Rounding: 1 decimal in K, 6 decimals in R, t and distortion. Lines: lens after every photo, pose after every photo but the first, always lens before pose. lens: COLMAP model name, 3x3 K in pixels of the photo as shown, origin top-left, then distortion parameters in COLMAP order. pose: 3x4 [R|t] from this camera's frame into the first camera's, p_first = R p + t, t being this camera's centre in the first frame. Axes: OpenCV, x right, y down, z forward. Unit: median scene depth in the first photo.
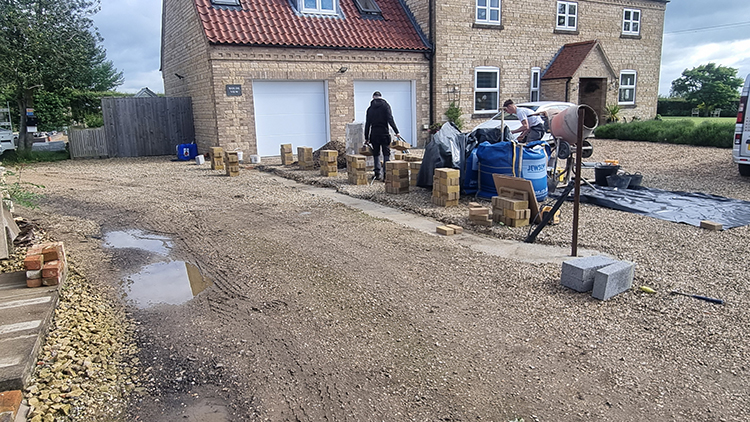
lens RADIAL K [[524.4, 0, 375.2], [0, 524.4, 216.3], [0, 0, 1]] dist [0.011390, -0.005876]
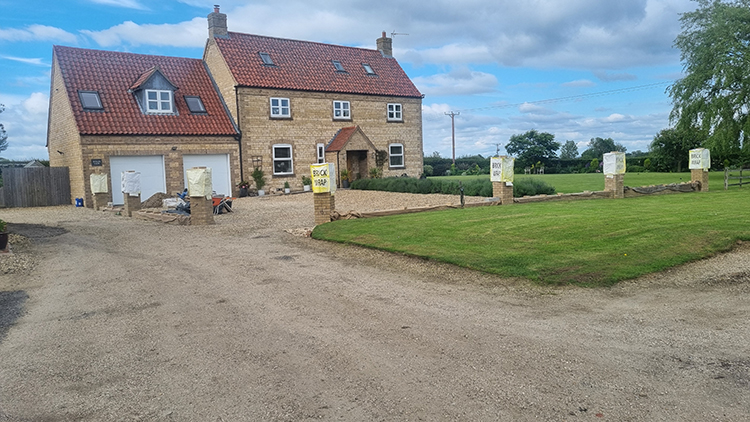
lens RADIAL K [[570.3, 0, 375.0], [0, 570.3, 211.0], [0, 0, 1]] dist [0.066246, -0.001019]
pose [[0.992171, -0.024300, 0.122504, 0.276261], [0.039951, 0.991102, -0.126967, 0.127829], [-0.118328, 0.130867, 0.984313, -0.637150]]
